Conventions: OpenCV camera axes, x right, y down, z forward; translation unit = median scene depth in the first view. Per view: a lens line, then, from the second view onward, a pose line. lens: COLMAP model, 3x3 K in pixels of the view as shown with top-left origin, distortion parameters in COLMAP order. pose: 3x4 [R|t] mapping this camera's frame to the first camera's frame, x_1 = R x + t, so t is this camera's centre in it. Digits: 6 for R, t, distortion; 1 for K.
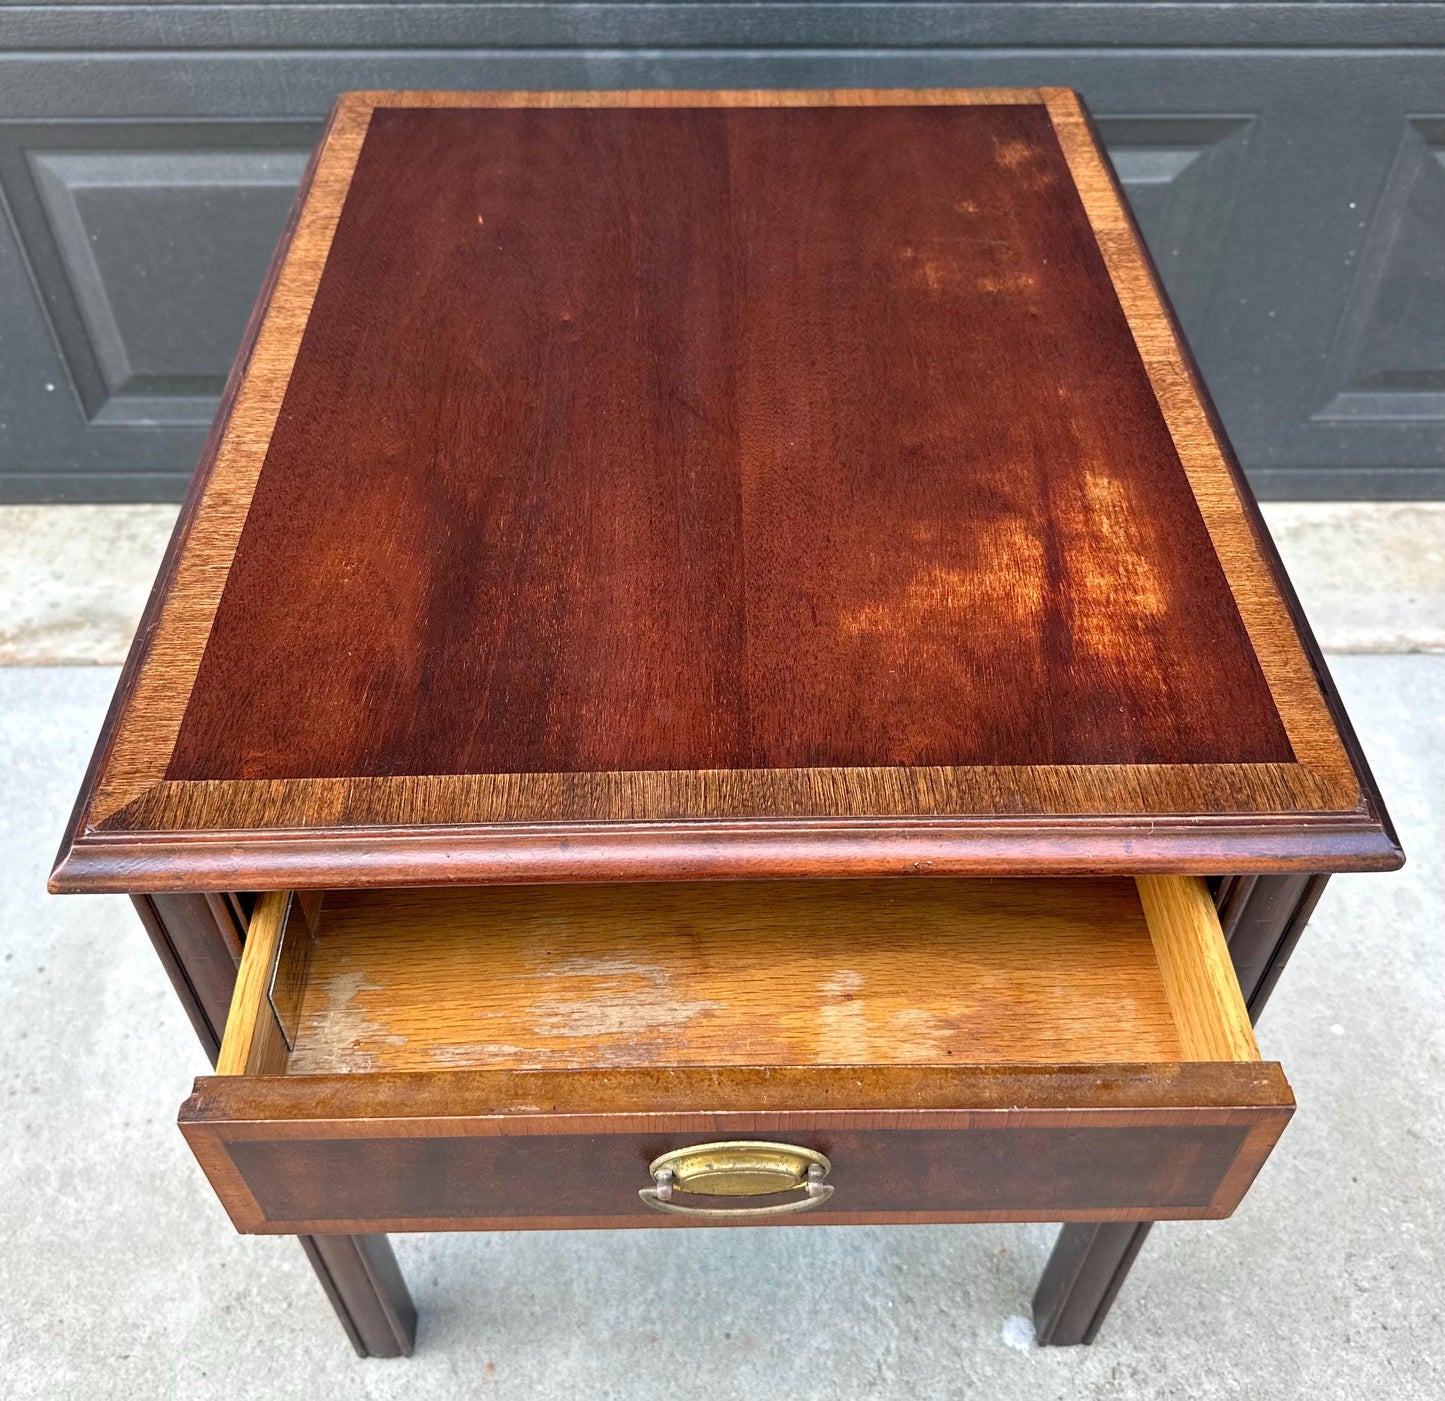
lens RADIAL K [[1483.4, 0, 726.5], [0, 1483.4, 607.5], [0, 0, 1]] dist [-0.002575, -0.009816]
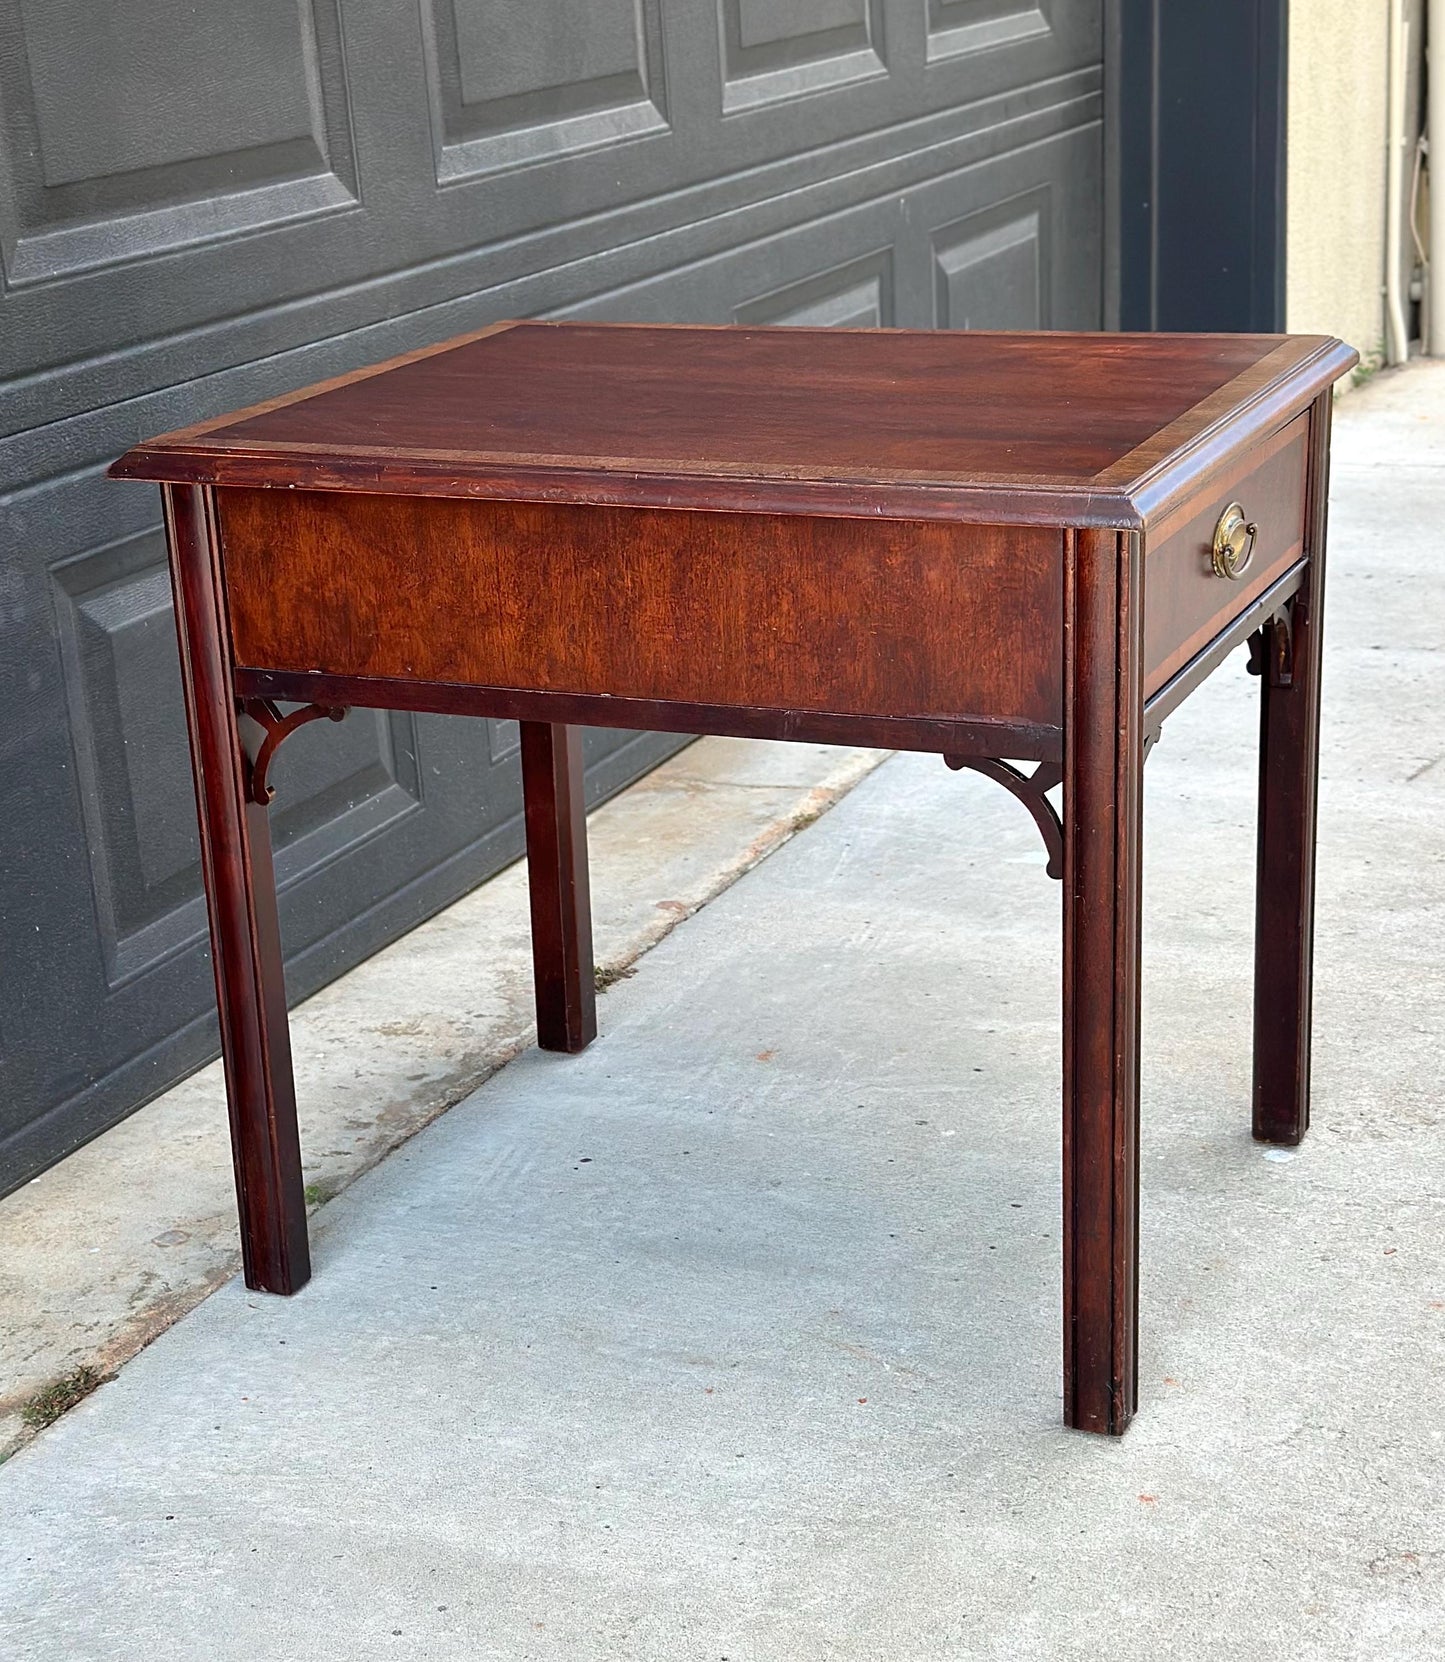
lens RADIAL K [[3021.9, 0, 699.4], [0, 3021.9, 936.1], [0, 0, 1]] dist [0.157714, -0.056951]
pose [[0.419291, -0.329948, 0.845771, -1.369113], [0.669538, 0.741553, -0.042633, 0.138313], [-0.613117, 0.584152, 0.531840, -0.010941]]
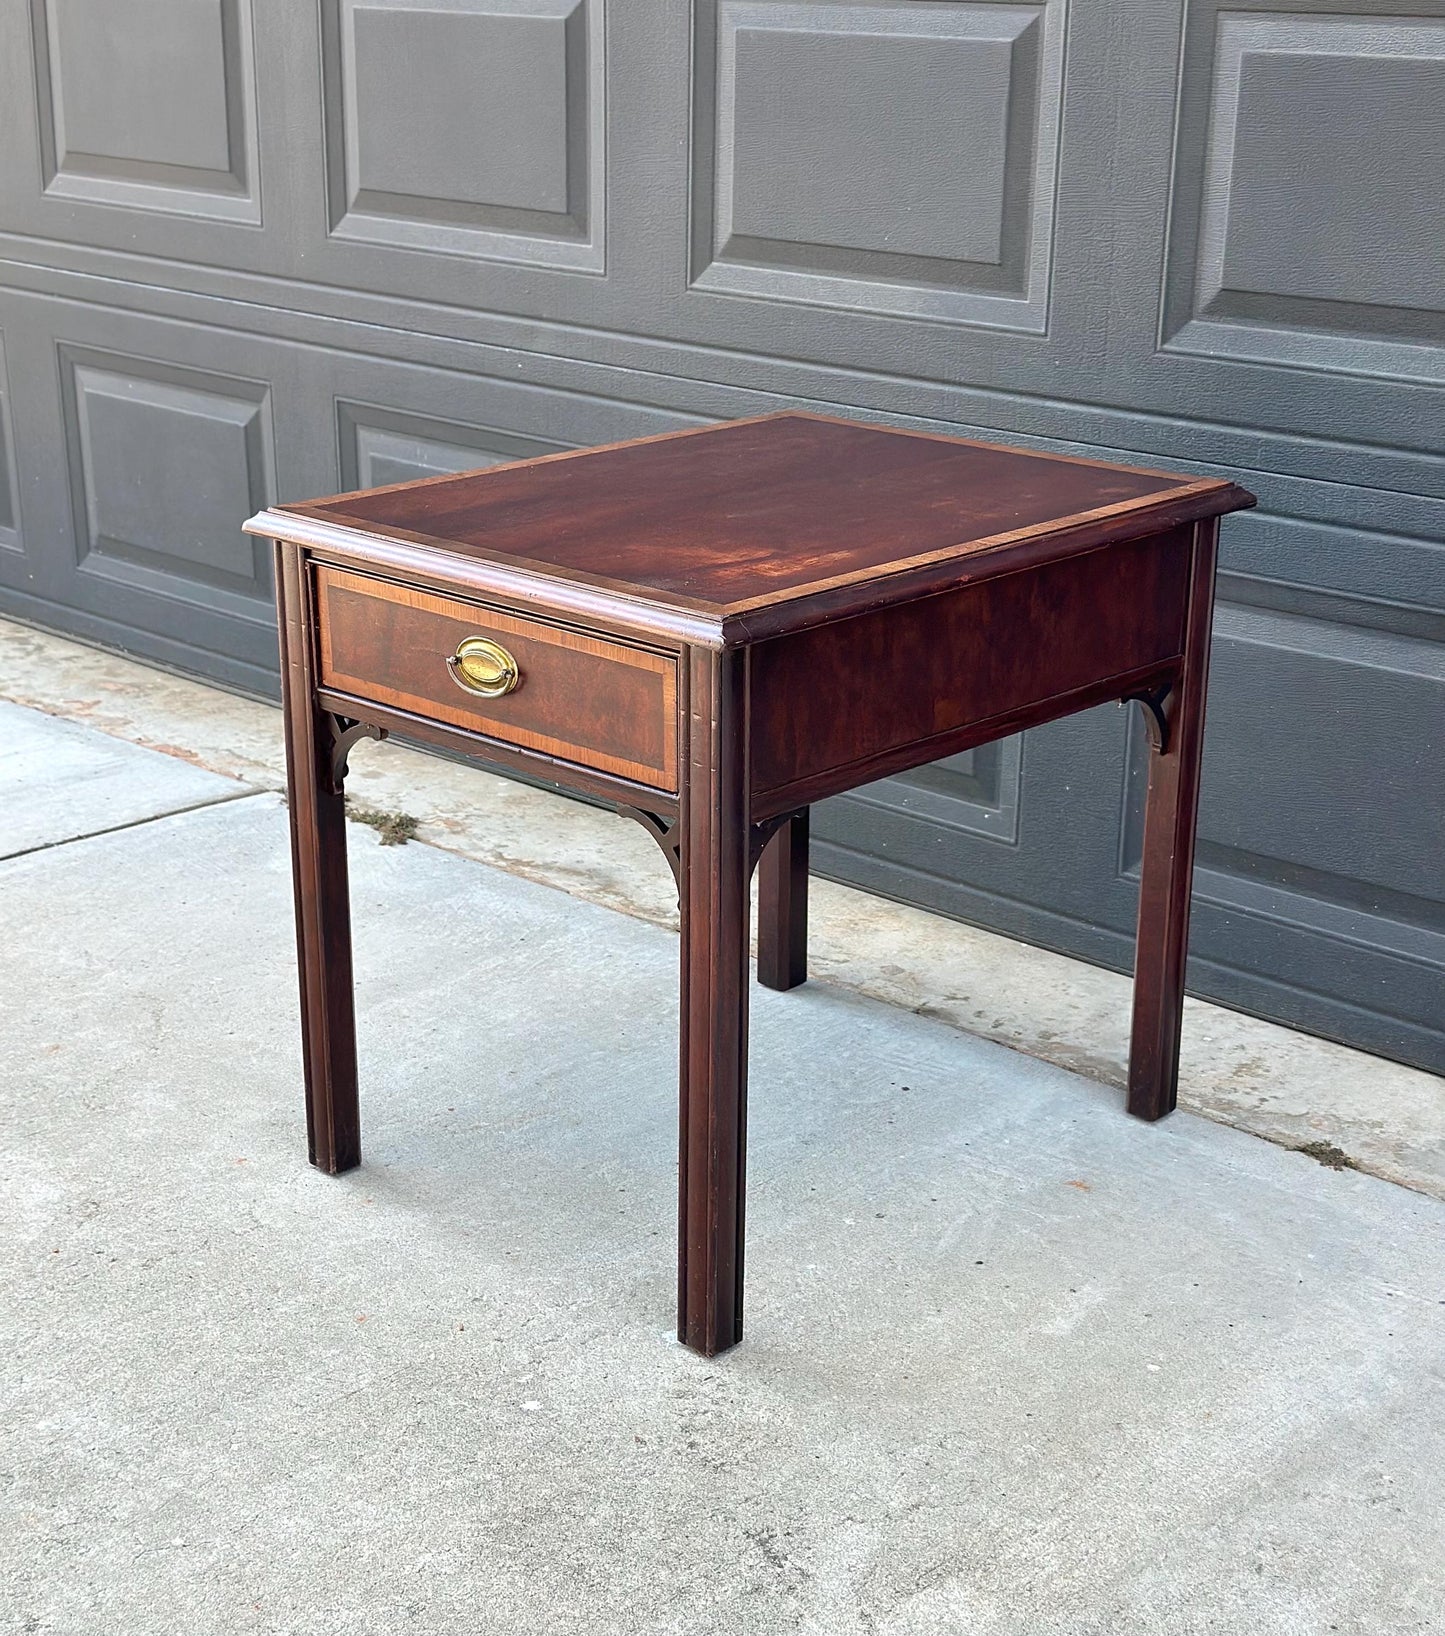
lens RADIAL K [[2697.3, 0, 722.2], [0, 2697.3, 890.6], [0, 0, 1]] dist [0.203449, -0.427381]
pose [[0.711432, 0.239685, -0.660618, 1.159084], [-0.495101, 0.838084, -0.229110, 0.504311], [0.498739, 0.490069, 0.714907, -0.496600]]
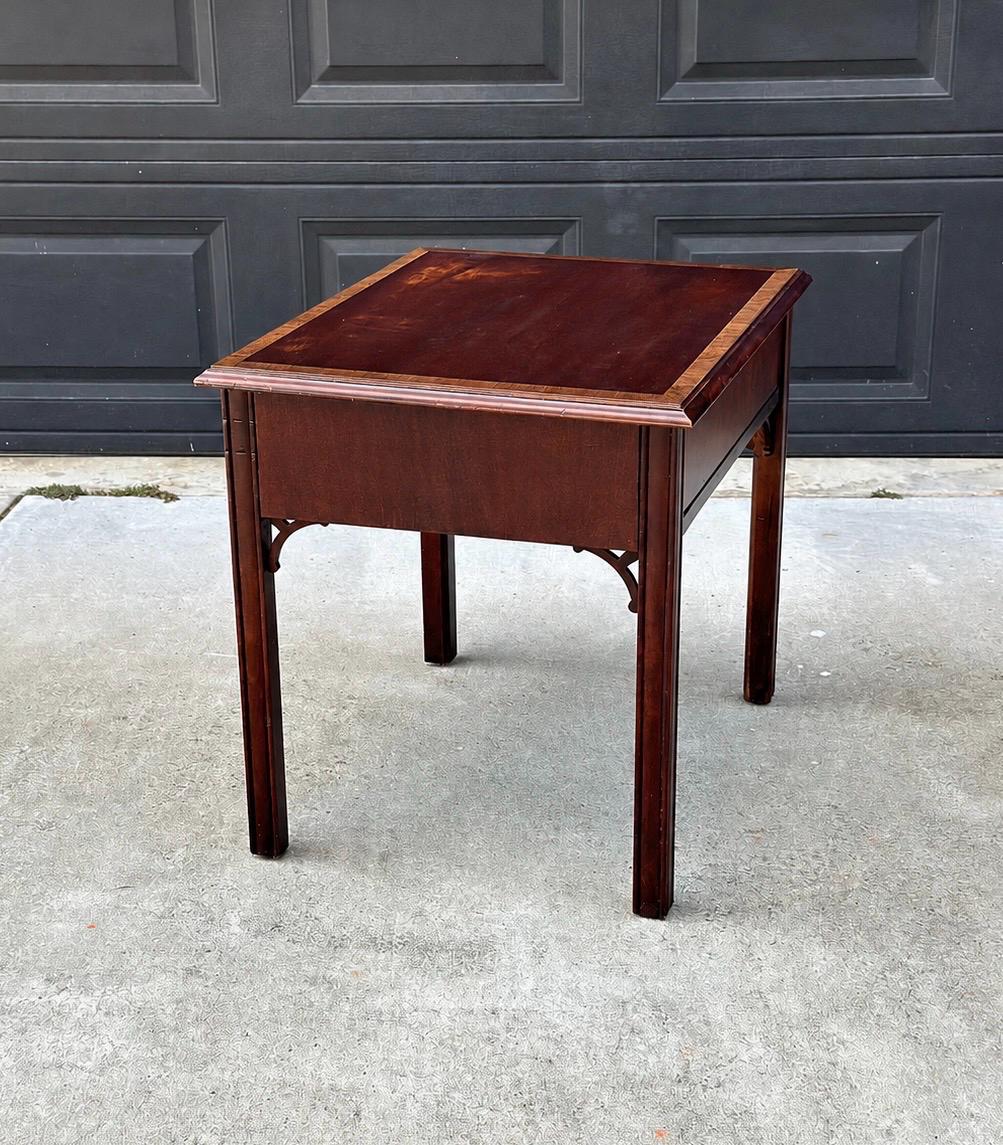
lens RADIAL K [[2028.0, 0, 484.2], [0, 2028.0, 592.5], [0, 0, 1]] dist [0.167314, -0.184333]
pose [[0.998068, 0.005730, -0.061867, -0.078796], [-0.029939, 0.916861, -0.398082, 1.233444], [0.054443, 0.399165, 0.915261, -1.330810]]
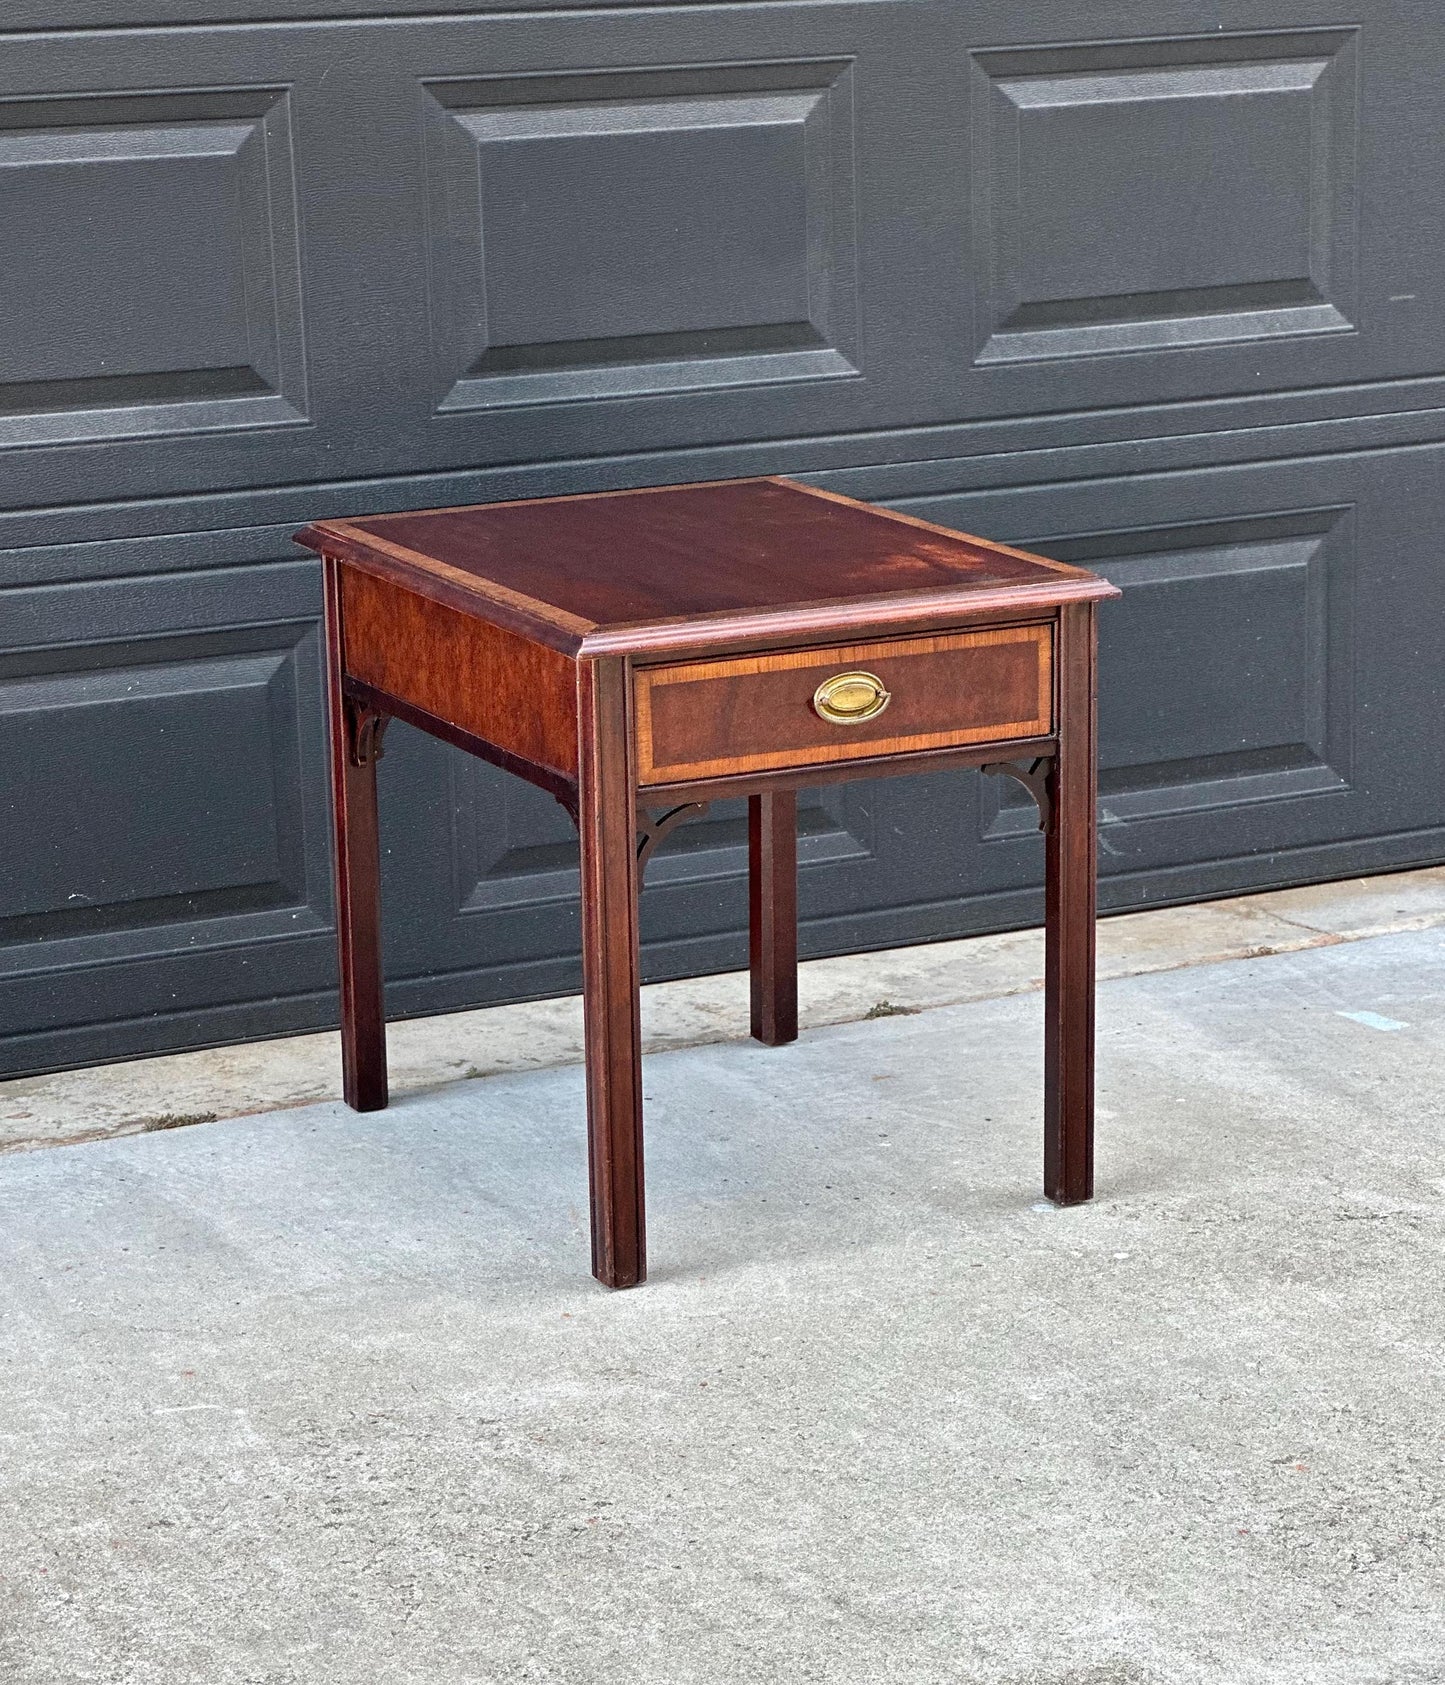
lens RADIAL K [[4437.5, 0, 745.4], [0, 4437.5, 882.5], [0, 0, 1]] dist [-0.323943, 11.283653]
pose [[0.901515, -0.127595, 0.413510, -1.277850], [0.318491, 0.842544, -0.434377, 1.449802], [-0.292976, 0.523297, 0.800204, -1.756601]]
